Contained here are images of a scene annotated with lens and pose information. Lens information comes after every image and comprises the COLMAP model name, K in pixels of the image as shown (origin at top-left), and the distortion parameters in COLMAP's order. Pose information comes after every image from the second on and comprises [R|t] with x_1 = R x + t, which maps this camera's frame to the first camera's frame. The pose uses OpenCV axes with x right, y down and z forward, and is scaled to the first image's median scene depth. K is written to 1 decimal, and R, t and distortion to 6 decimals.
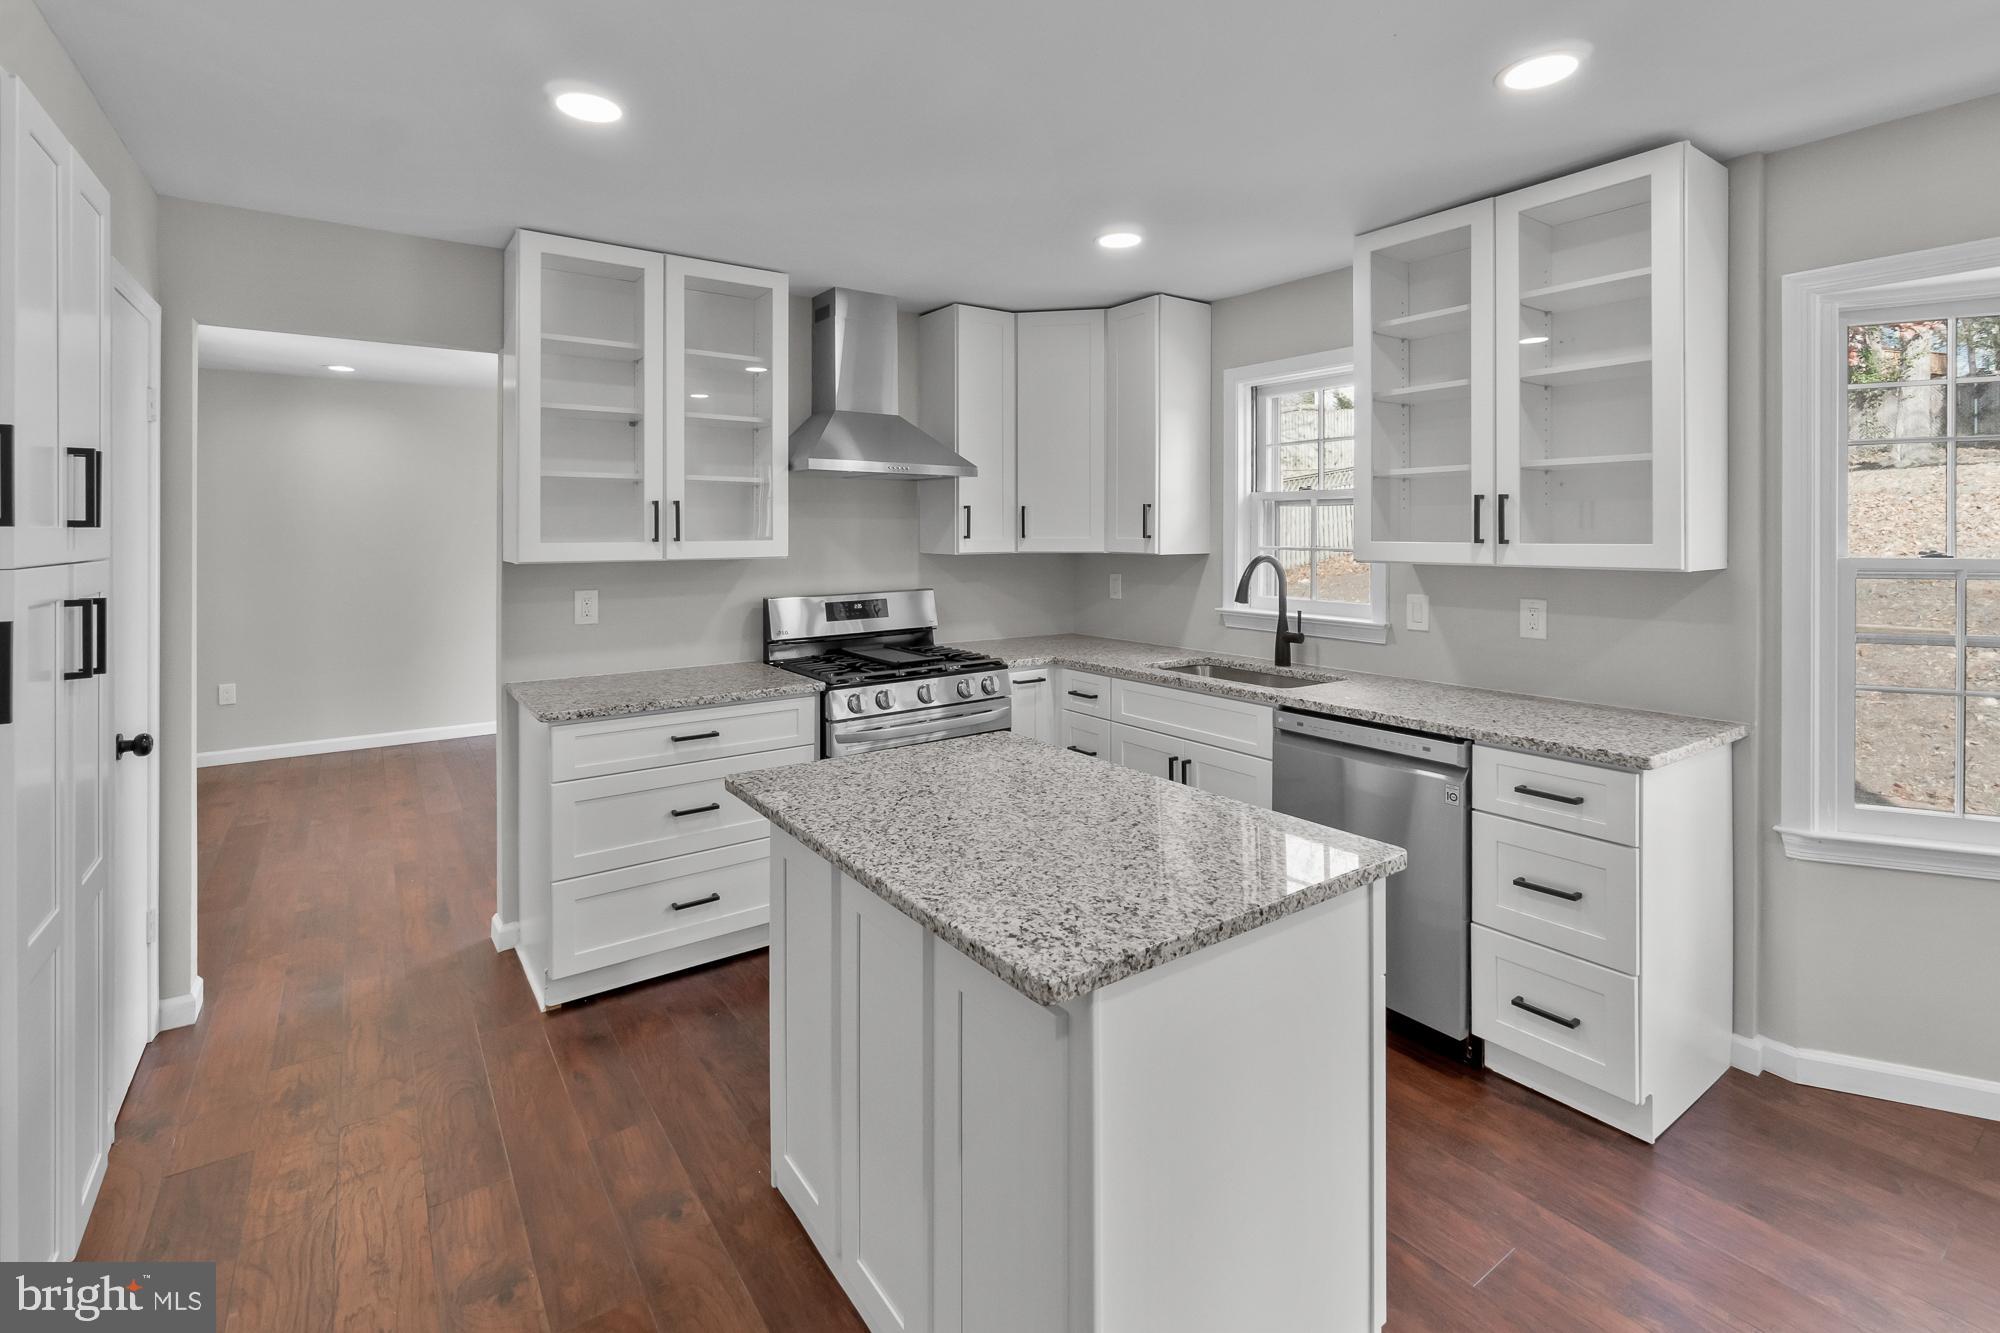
lens RADIAL K [[906.6, 0, 1001.7], [0, 906.6, 531.0], [0, 0, 1]] dist [-0.002483, 0.000129]
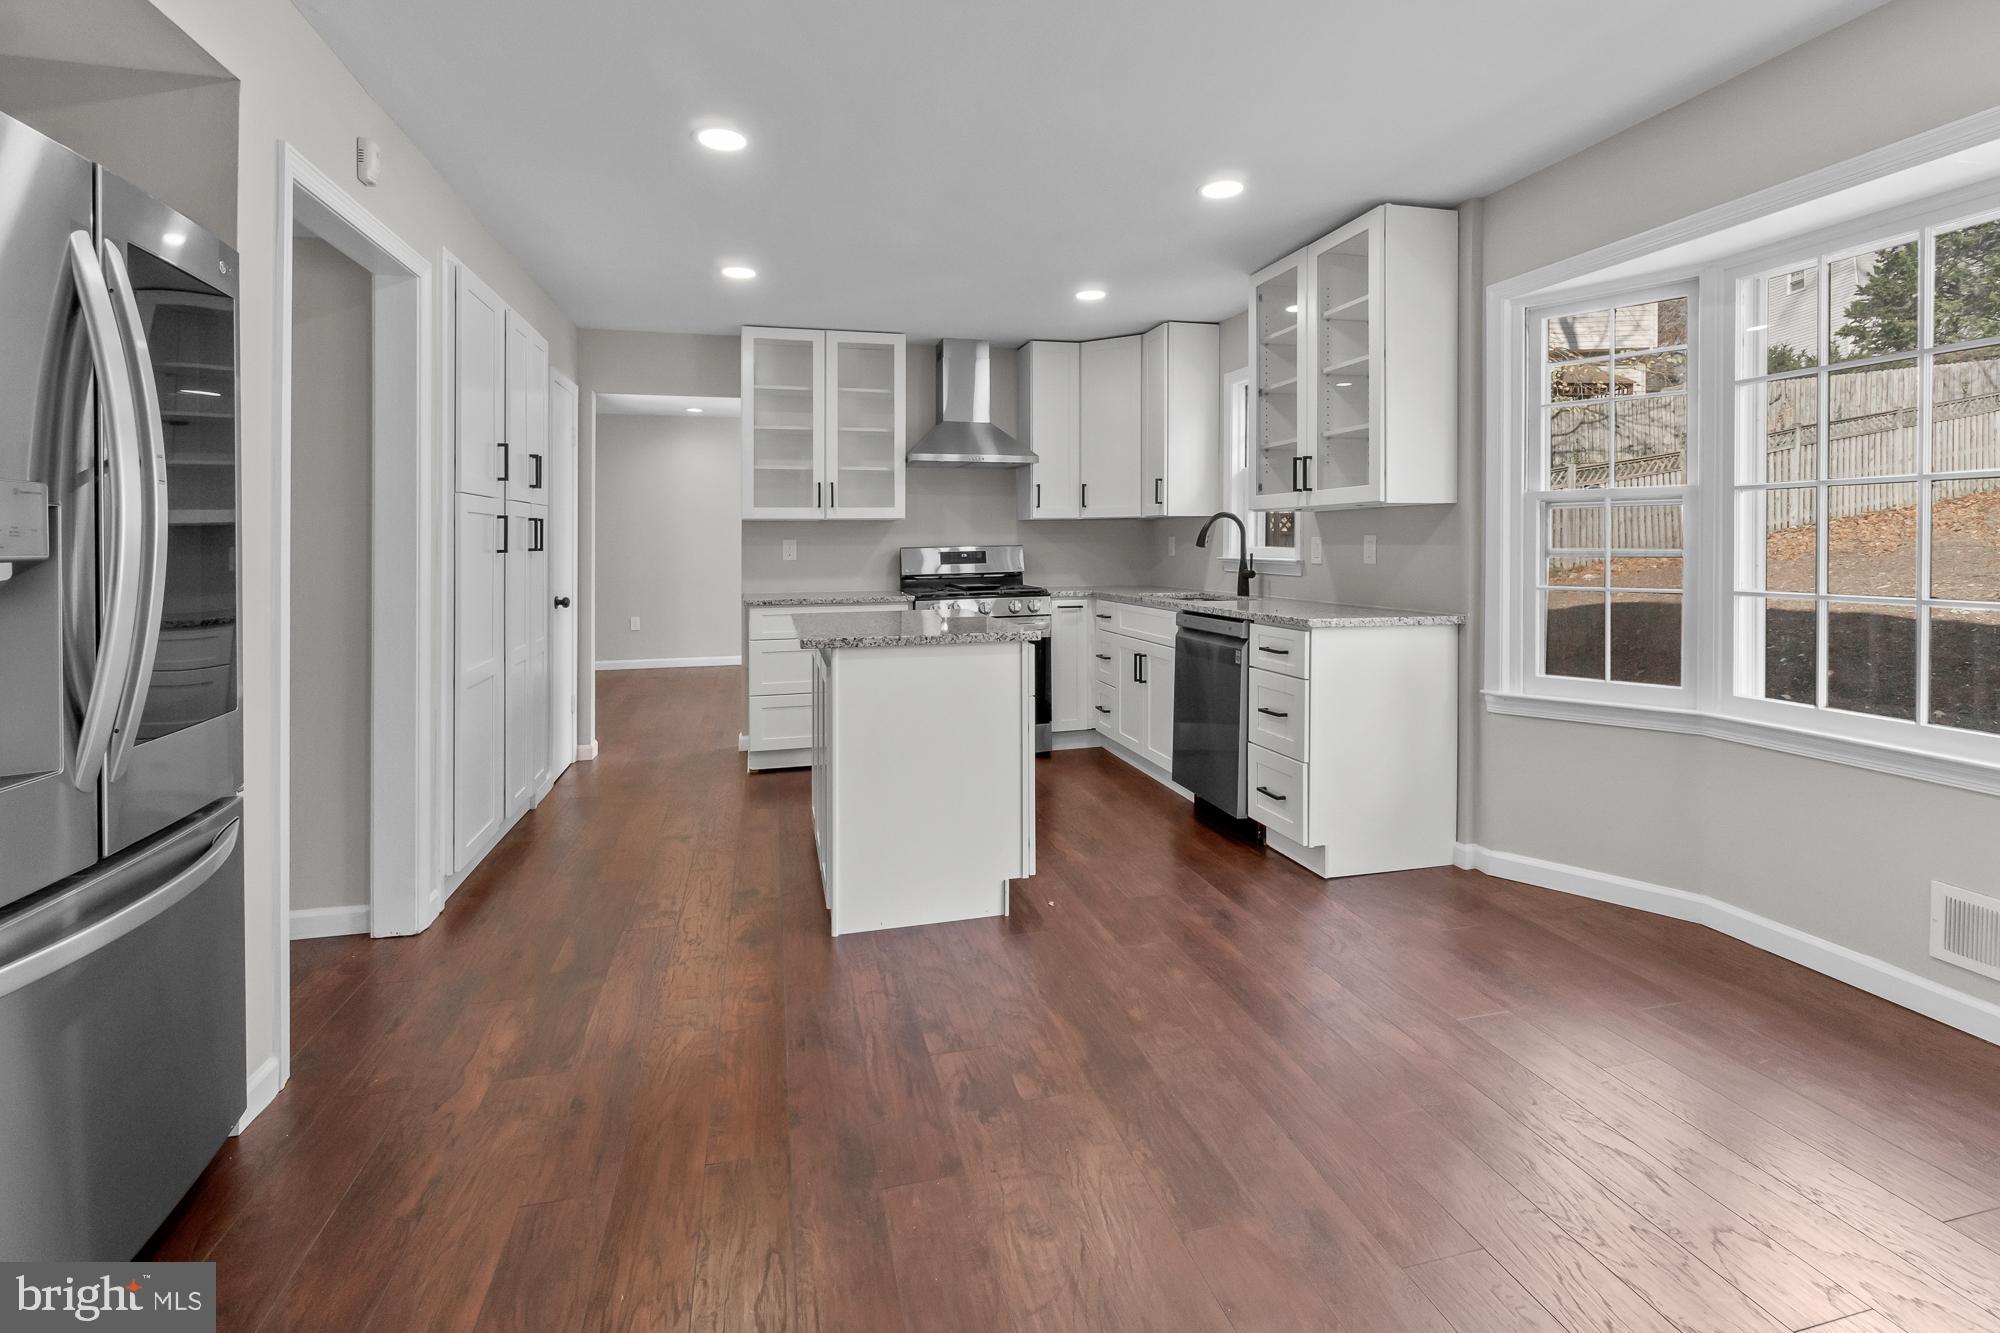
lens RADIAL K [[906.6, 0, 1001.7], [0, 906.6, 531.0], [0, 0, 1]] dist [-0.002483, 0.000129]
pose [[0.934783, -0.009389, -0.355096, 0.497600], [0.005932, 0.999924, -0.010824, 0.072718], [0.355171, 0.008012, 0.934767, -0.401971]]
